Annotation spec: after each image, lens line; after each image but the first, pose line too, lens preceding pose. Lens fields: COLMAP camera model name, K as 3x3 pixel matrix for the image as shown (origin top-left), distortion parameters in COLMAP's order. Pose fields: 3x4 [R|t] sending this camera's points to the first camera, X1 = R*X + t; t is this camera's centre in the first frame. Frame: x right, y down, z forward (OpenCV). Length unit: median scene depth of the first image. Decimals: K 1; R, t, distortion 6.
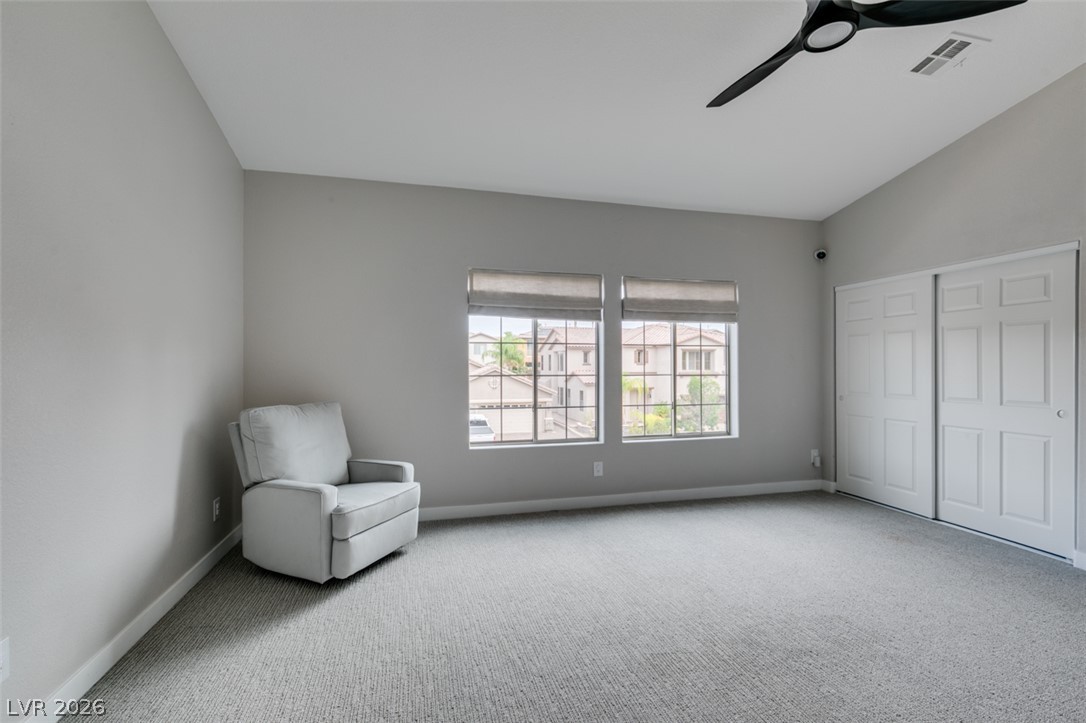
lens RADIAL K [[483.0, 0, 542.8], [0, 483.0, 367.3], [0, 0, 1]] dist [-0.001129, -0.000202]
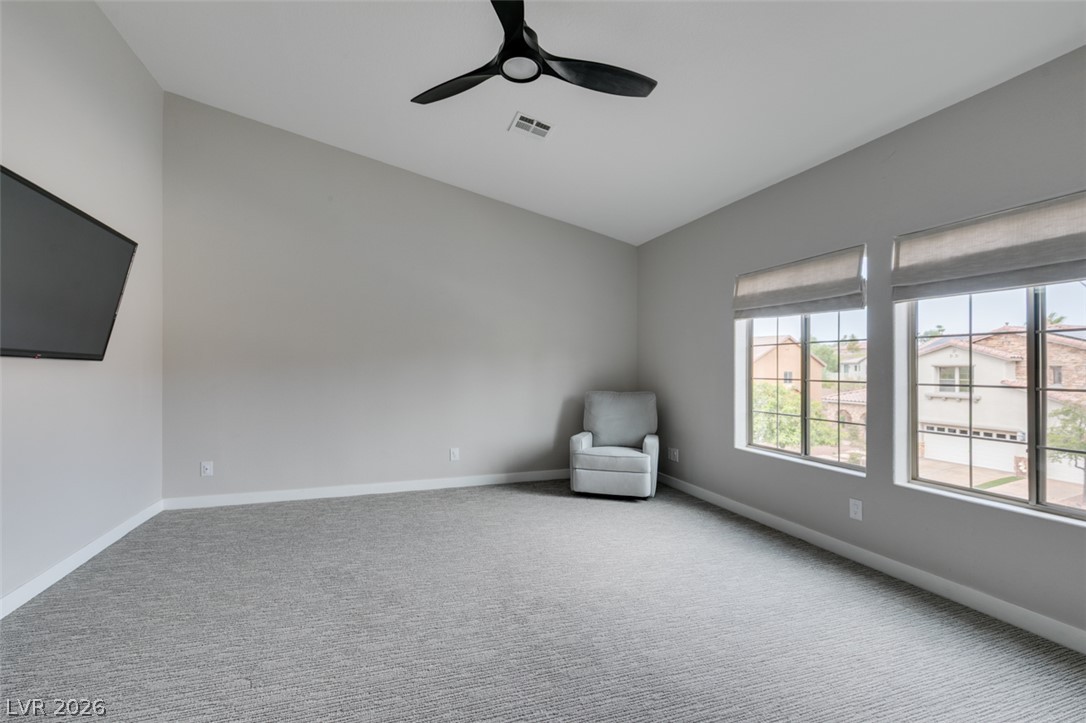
lens RADIAL K [[483.0, 0, 542.8], [0, 483.0, 367.3], [0, 0, 1]] dist [-0.001129, -0.000202]
pose [[0.097730, -0.000924, -0.995212, 0.802374], [-0.017641, 0.999841, -0.002661, 0.004673], [0.995057, 0.017817, 0.097699, 0.452149]]
